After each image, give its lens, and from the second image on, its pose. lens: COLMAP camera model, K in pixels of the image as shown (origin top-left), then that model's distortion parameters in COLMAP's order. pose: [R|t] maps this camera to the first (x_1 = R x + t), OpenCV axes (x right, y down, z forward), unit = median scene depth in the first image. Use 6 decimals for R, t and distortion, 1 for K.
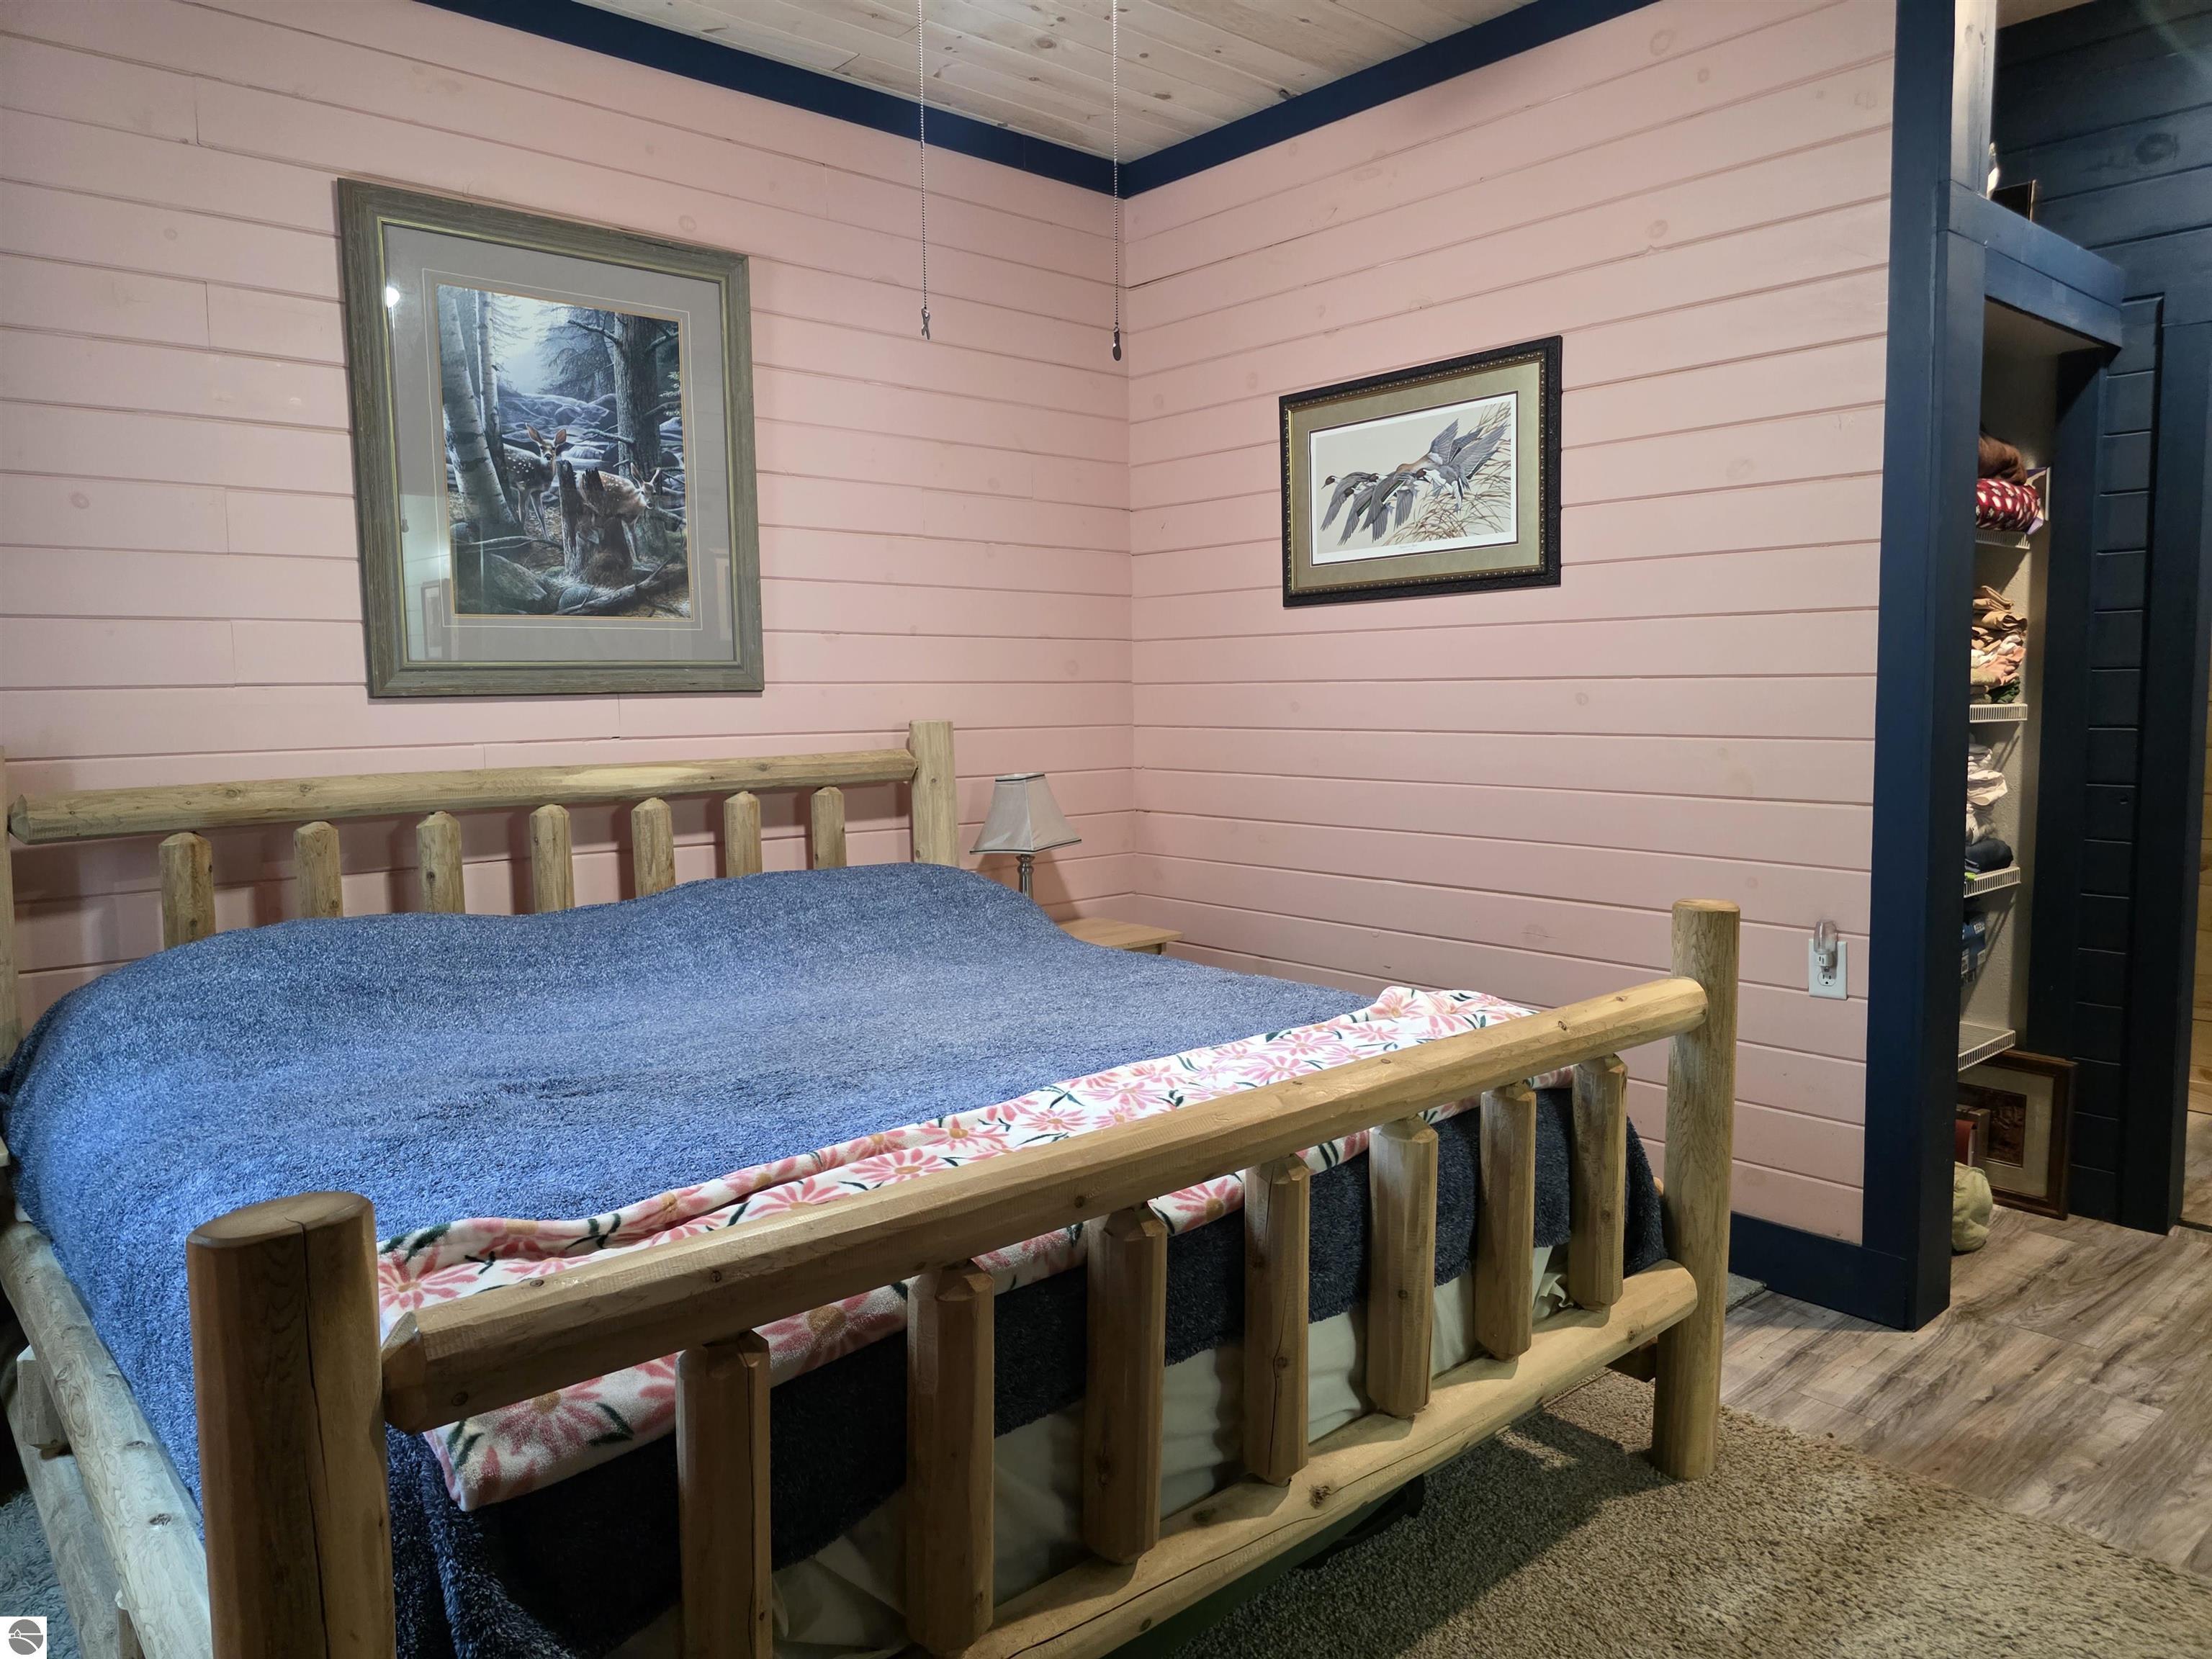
lens RADIAL K [[1519.3, 0, 1109.6], [0, 1519.3, 813.4], [0, 0, 1]] dist [0.063501, -0.060604]
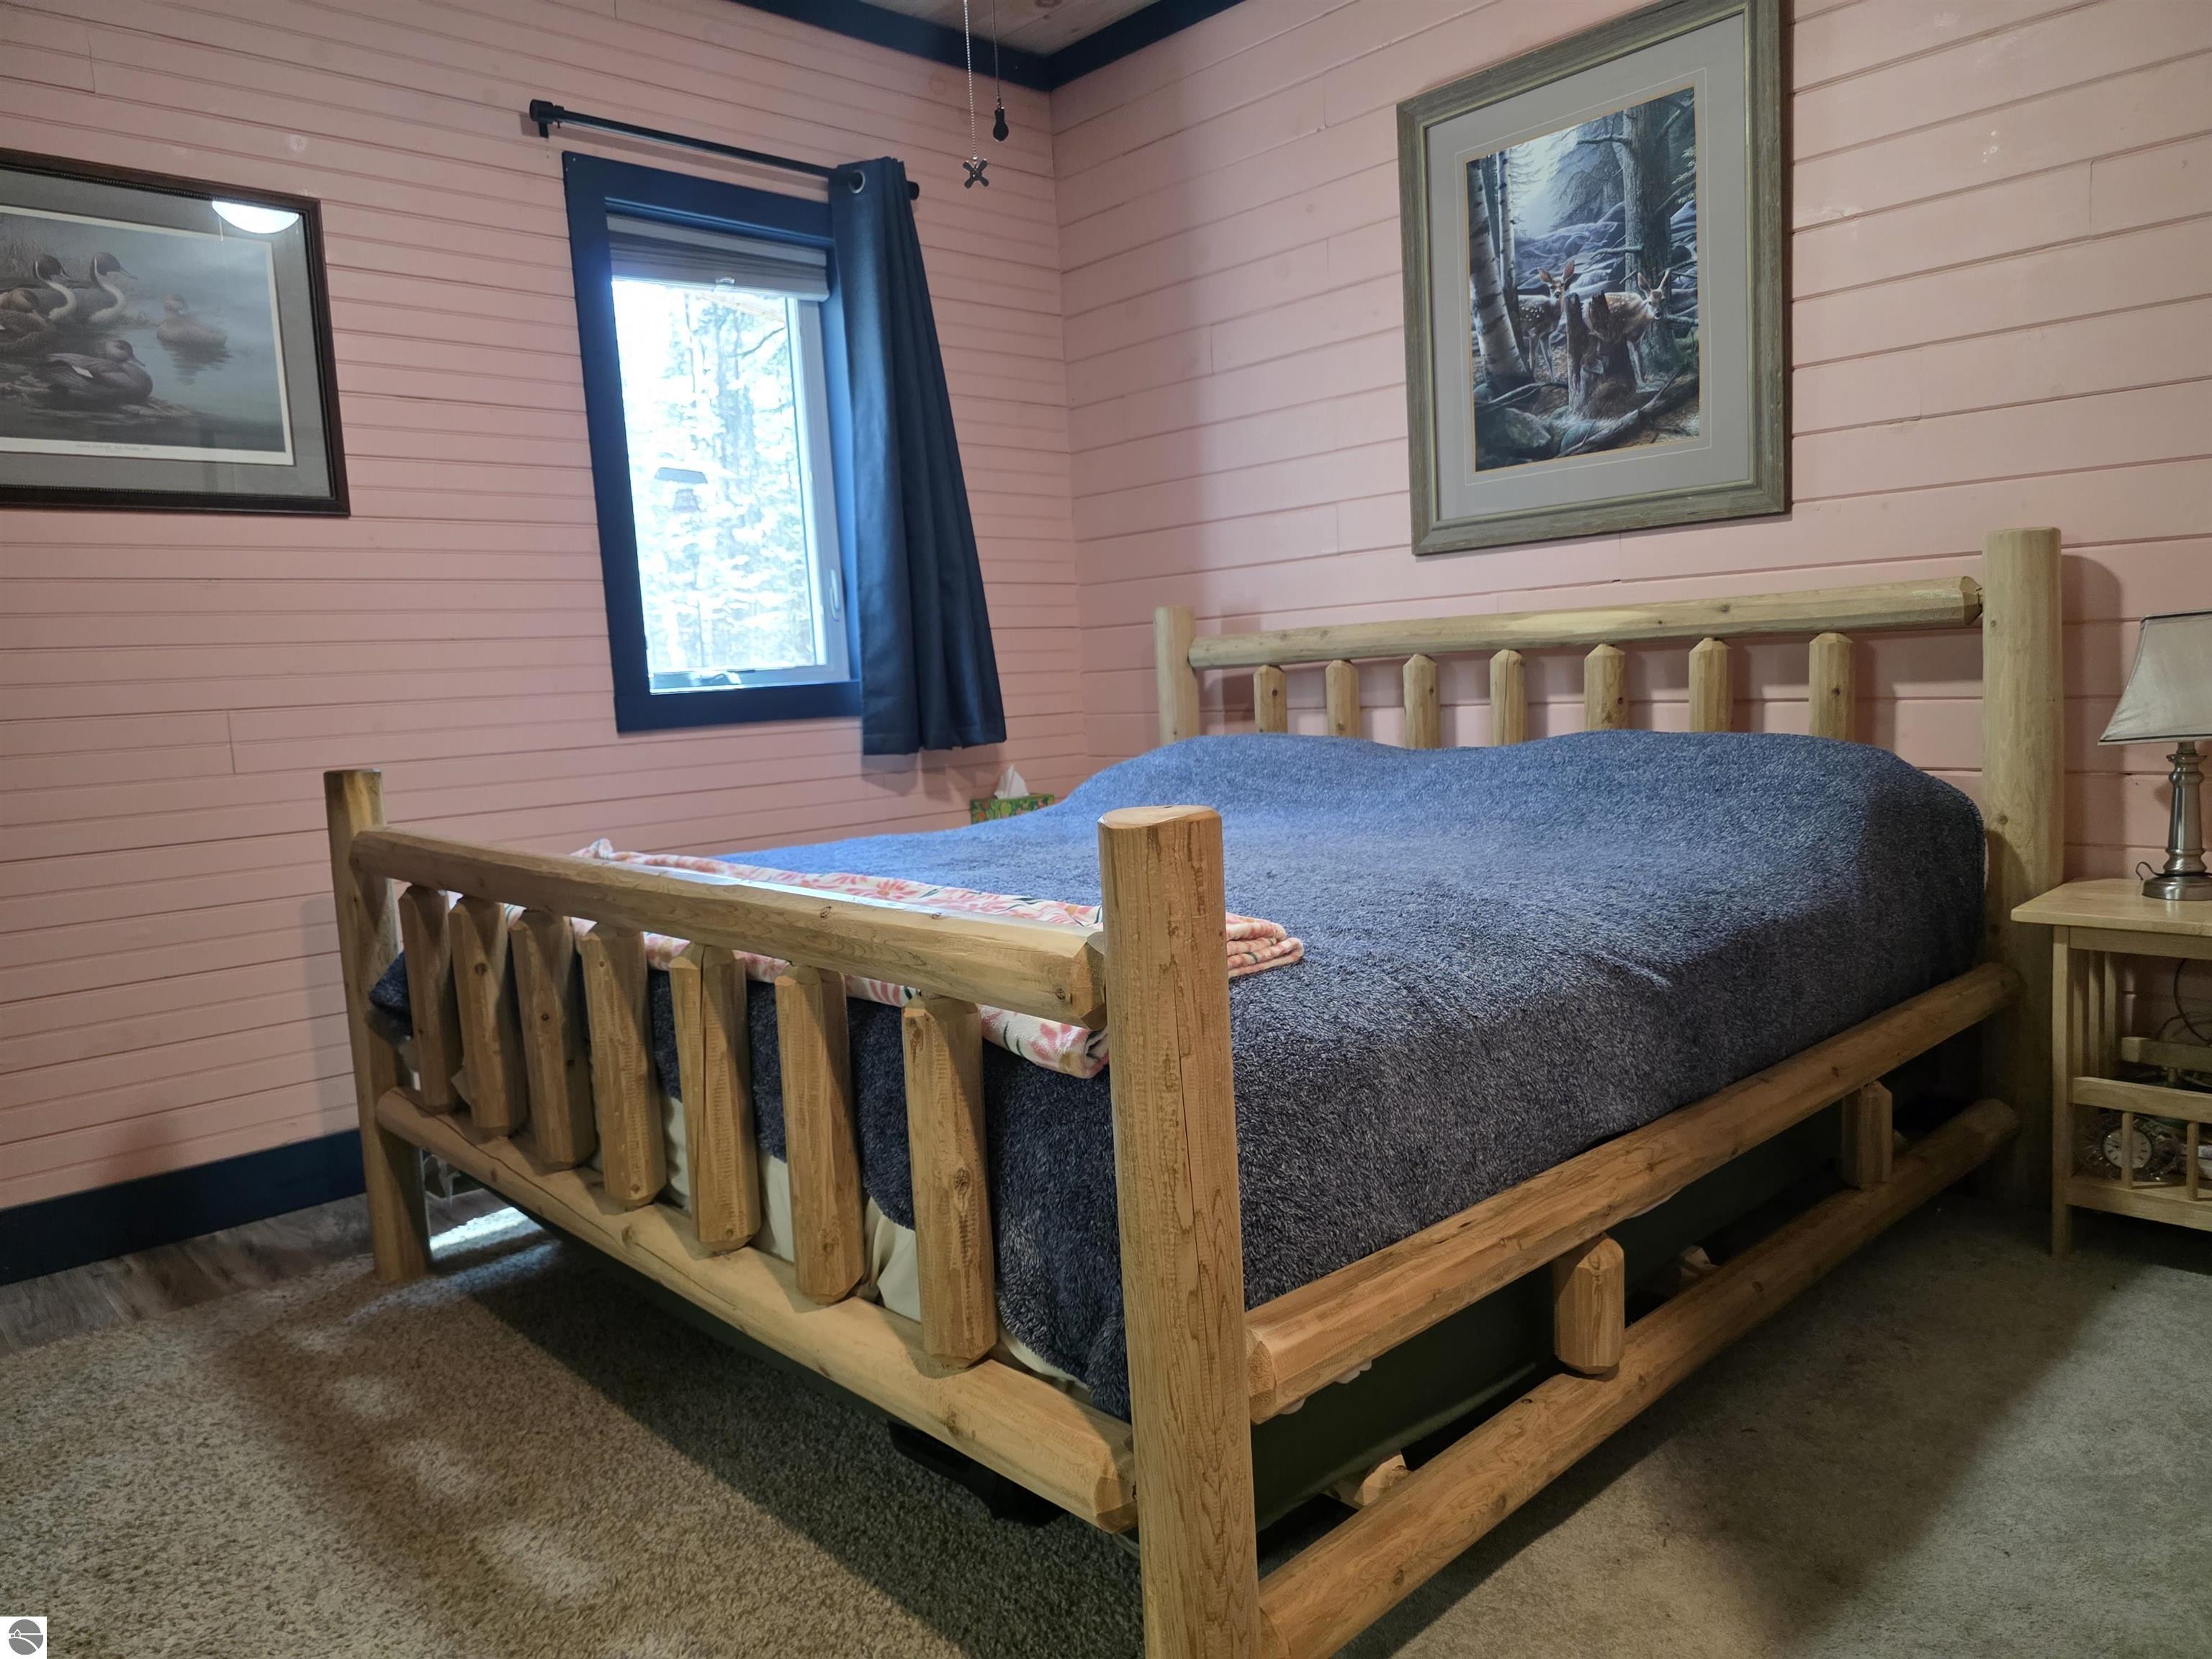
lens RADIAL K [[1519.3, 0, 1109.6], [0, 1519.3, 813.4], [0, 0, 1]] dist [0.063501, -0.060604]
pose [[0.029096, 0.109222, -0.993591, 0.630530], [-0.033396, 0.993564, 0.108241, 0.001056], [0.999019, 0.030033, 0.032556, 0.680326]]
